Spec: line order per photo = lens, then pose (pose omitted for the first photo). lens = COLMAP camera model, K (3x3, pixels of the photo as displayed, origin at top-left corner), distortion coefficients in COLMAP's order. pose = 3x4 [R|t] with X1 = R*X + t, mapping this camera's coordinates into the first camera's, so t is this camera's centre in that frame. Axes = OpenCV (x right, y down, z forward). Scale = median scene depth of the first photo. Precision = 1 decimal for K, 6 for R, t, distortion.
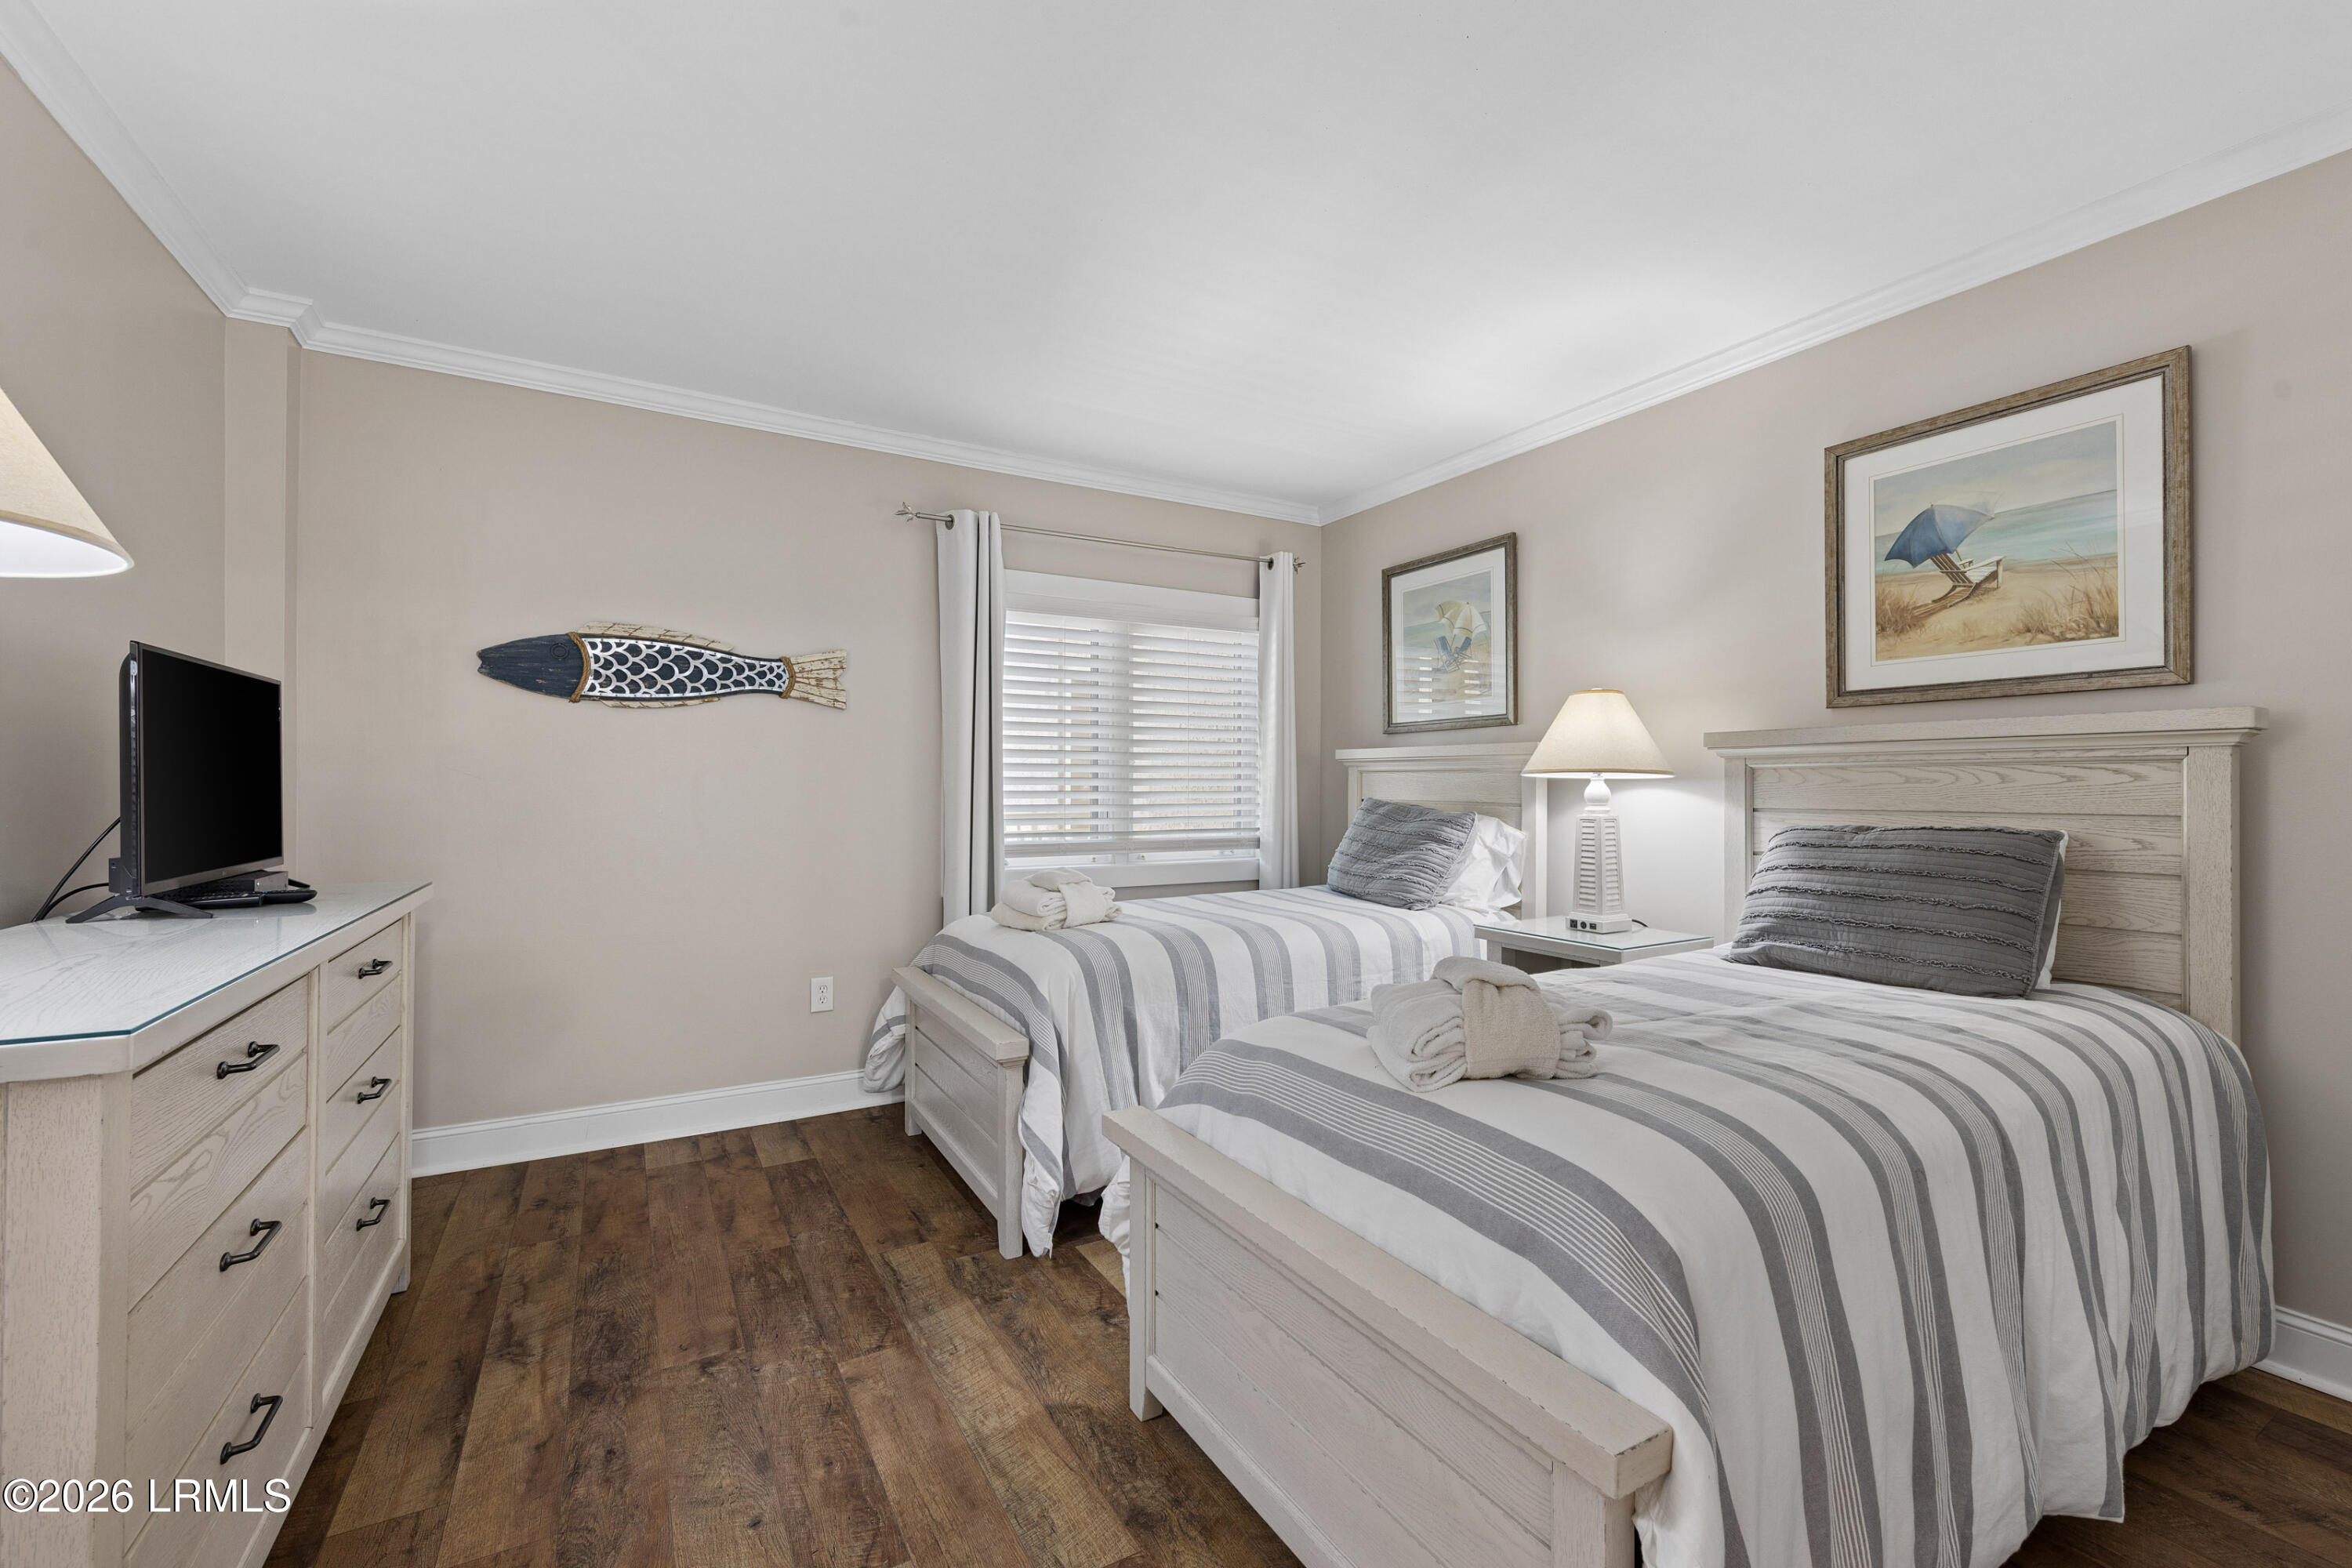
lens RADIAL K [[983.5, 0, 1190.3], [0, 983.5, 777.7], [0, 0, 1]] dist [0.008634, -0.000392]
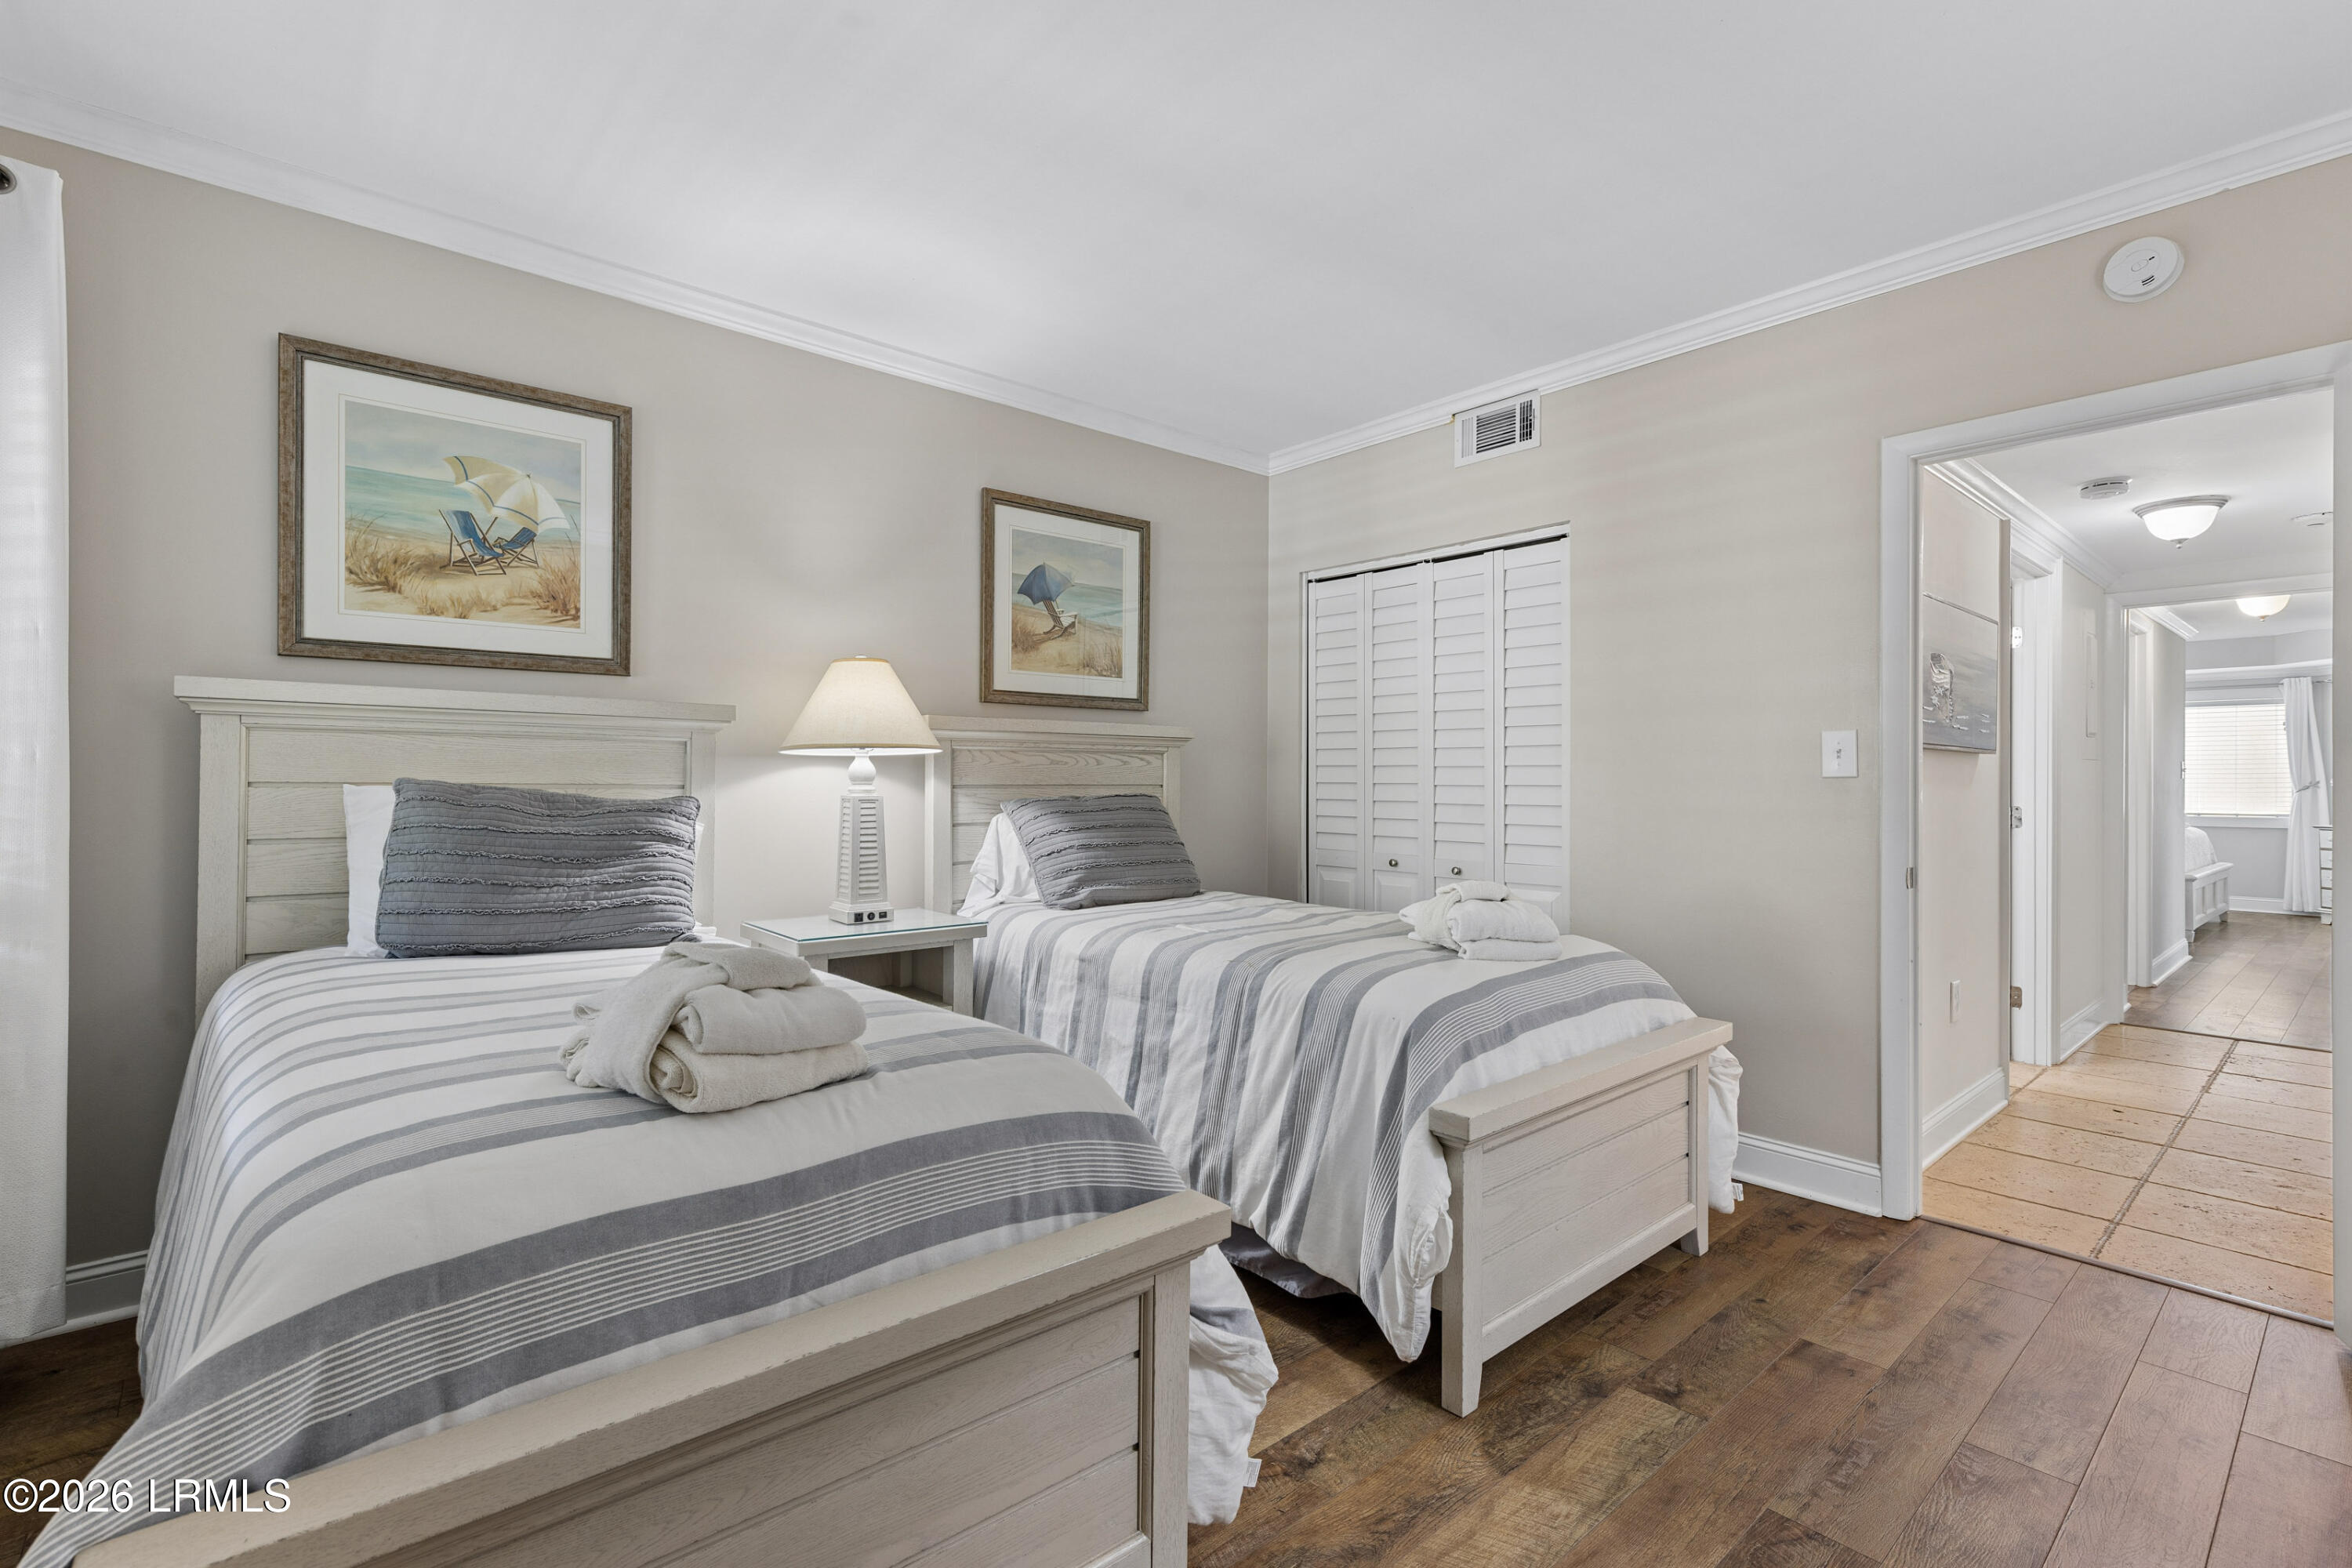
lens RADIAL K [[1065.5, 0, 1186.2], [0, 1065.5, 789.8], [0, 0, 1]] dist [-0.001837, -0.000199]
pose [[-0.194312, -0.009289, 0.980896, -0.536271], [-0.011778, 0.999905, 0.007136, 0.019665], [-0.980869, -0.010166, -0.194403, 0.784171]]
